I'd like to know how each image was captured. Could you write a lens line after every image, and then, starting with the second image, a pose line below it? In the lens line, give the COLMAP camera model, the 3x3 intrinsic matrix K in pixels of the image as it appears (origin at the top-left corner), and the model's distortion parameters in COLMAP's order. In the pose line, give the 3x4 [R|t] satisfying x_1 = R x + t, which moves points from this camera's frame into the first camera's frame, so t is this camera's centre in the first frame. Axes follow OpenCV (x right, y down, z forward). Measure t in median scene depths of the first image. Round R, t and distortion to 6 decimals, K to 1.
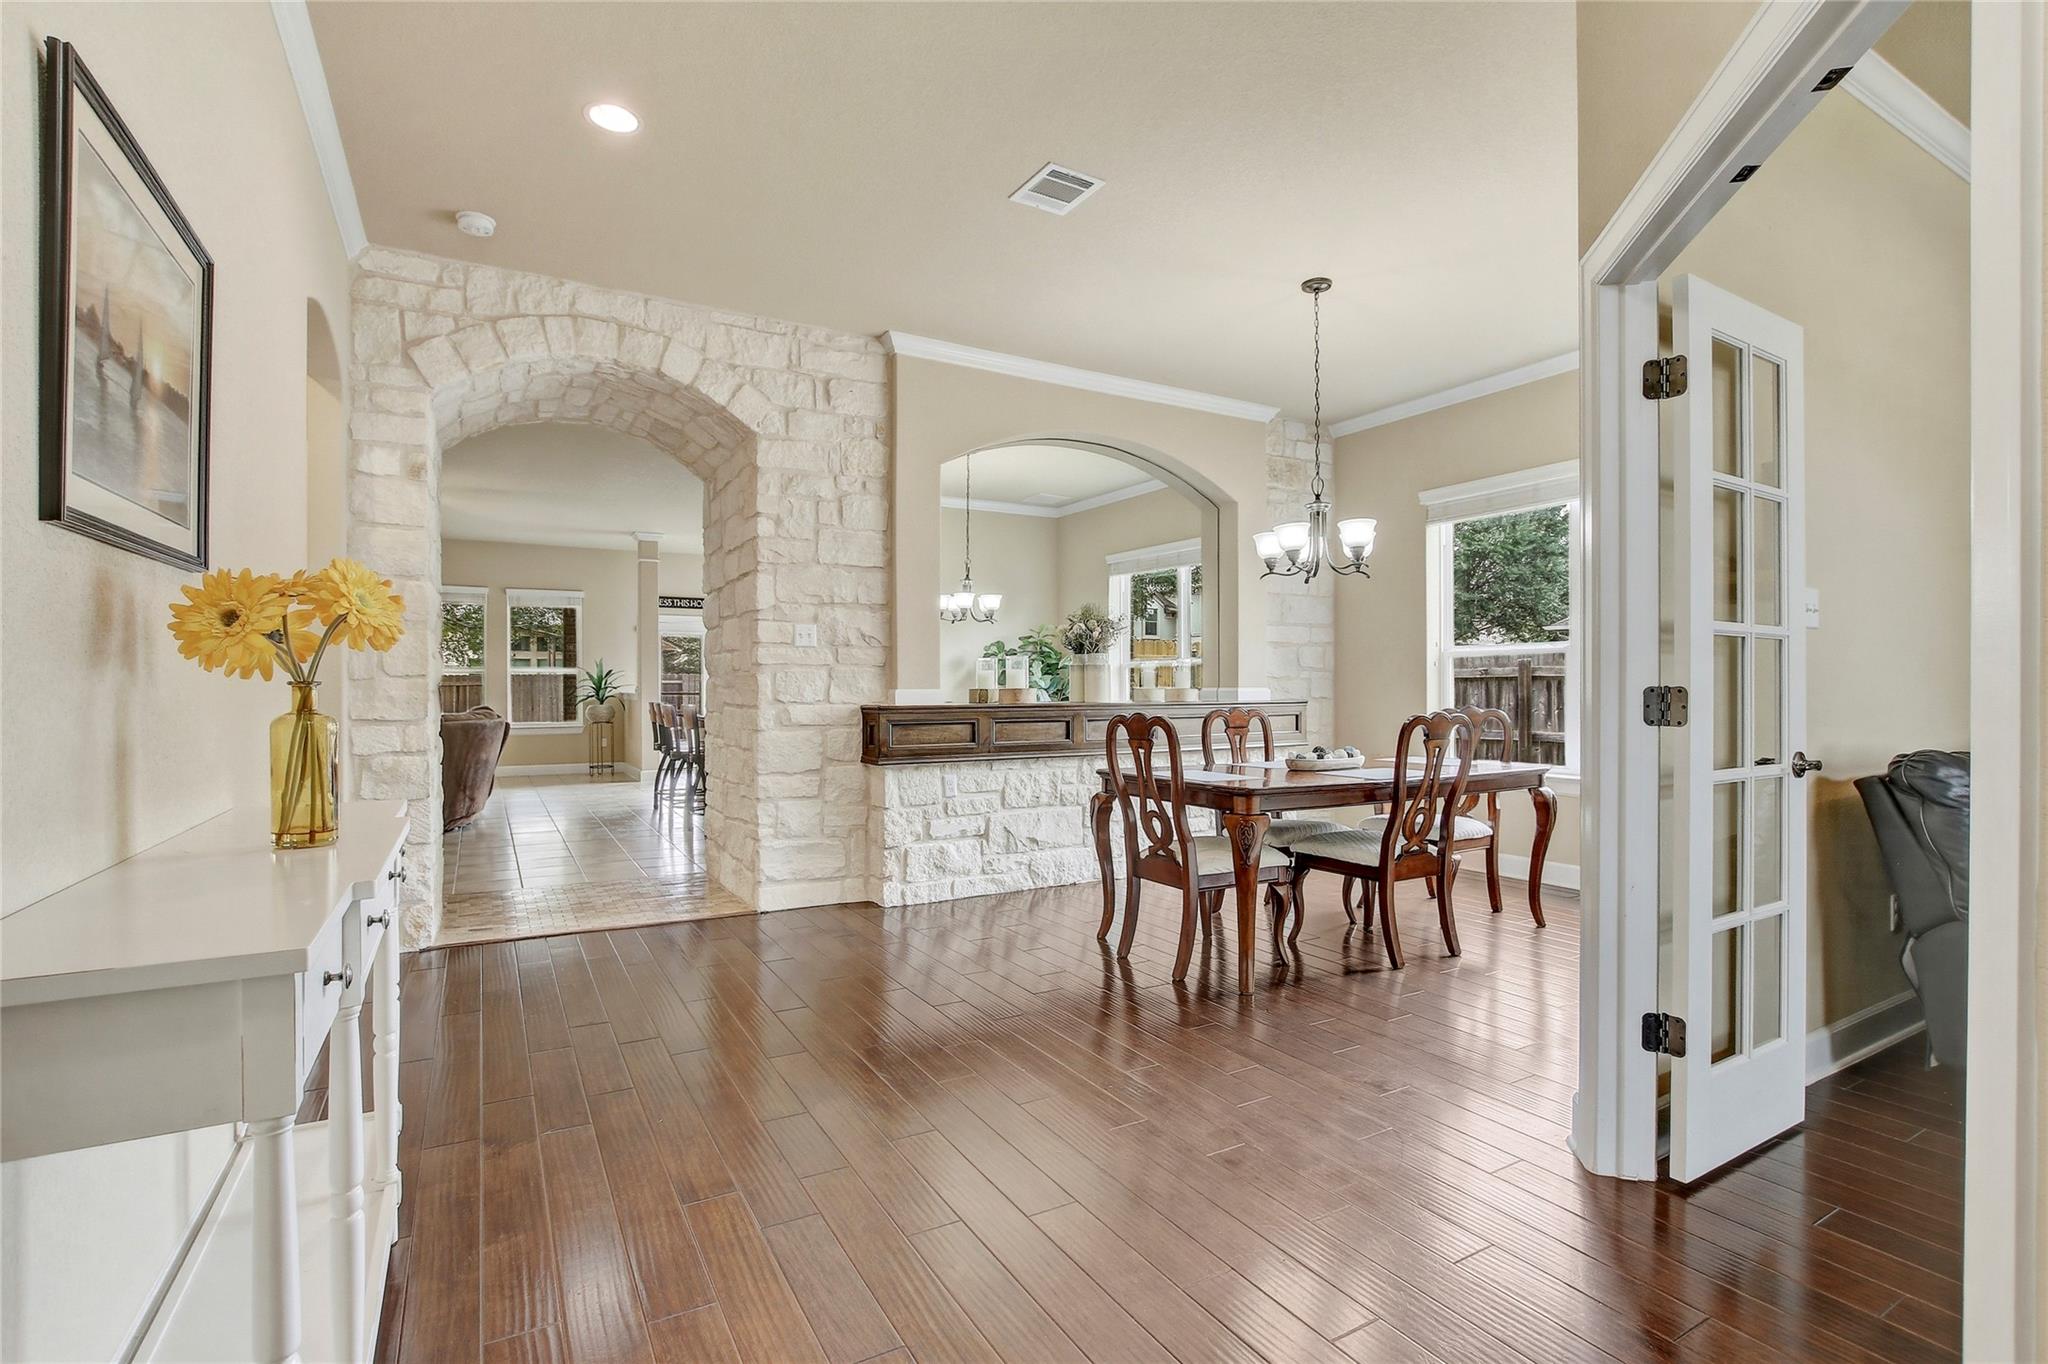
lens RADIAL K [[961.1, 0, 1022.2], [0, 961.1, 675.6], [0, 0, 1]] dist [-0.019469, 0.001639]
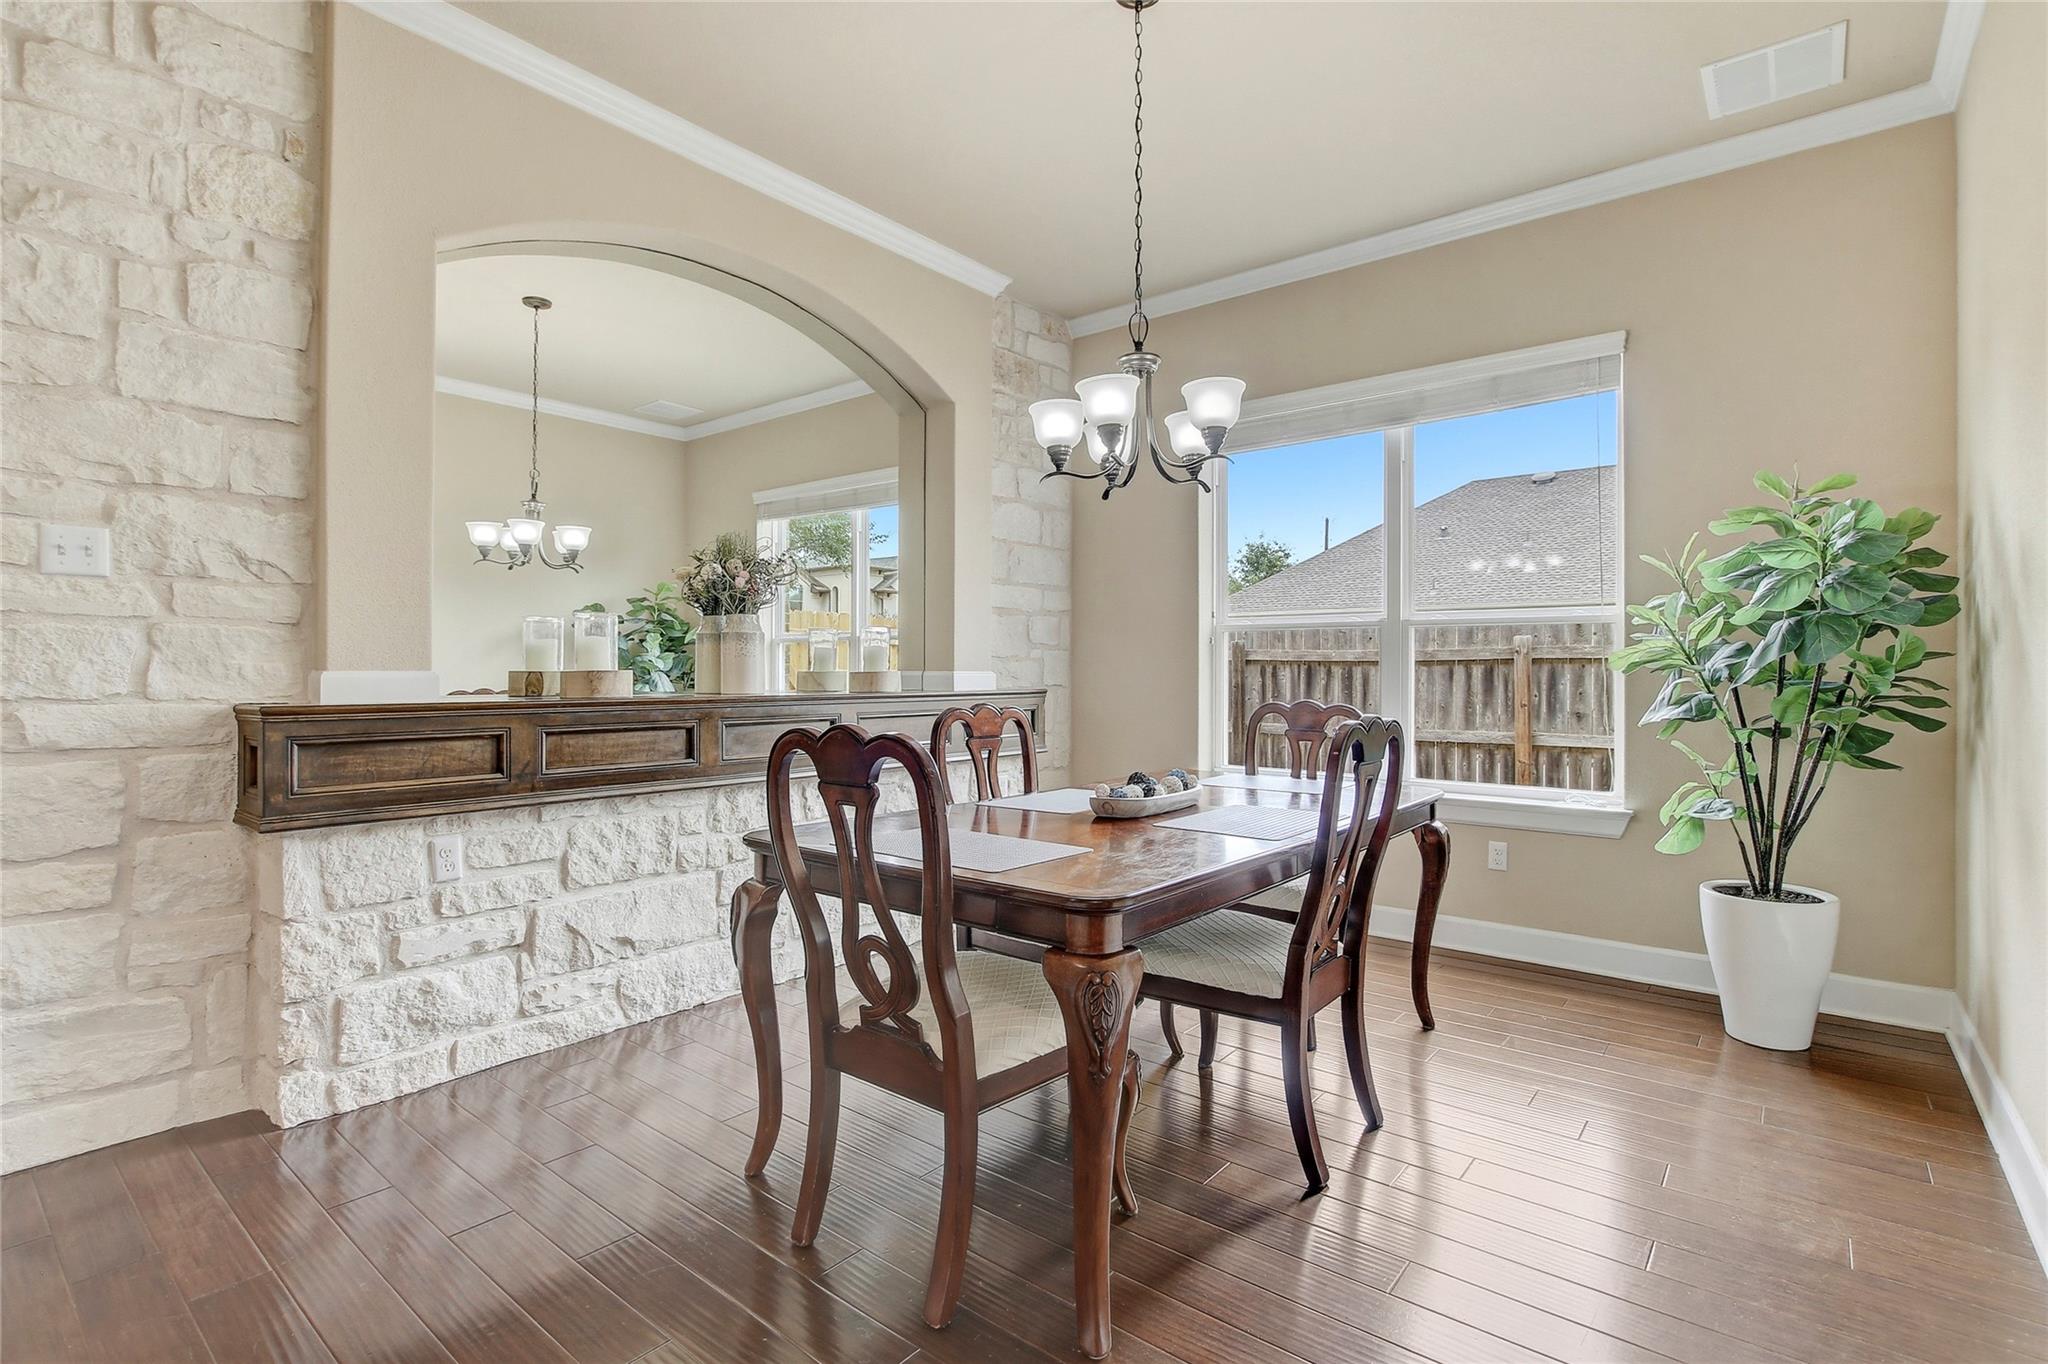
lens RADIAL K [[961.1, 0, 1022.2], [0, 961.1, 675.6], [0, 0, 1]] dist [-0.019469, 0.001639]
pose [[0.933462, 0.003456, 0.358661, 0.028779], [-0.009528, 0.999840, 0.015163, 0.005922], [-0.358551, -0.017572, 0.933345, 0.418239]]
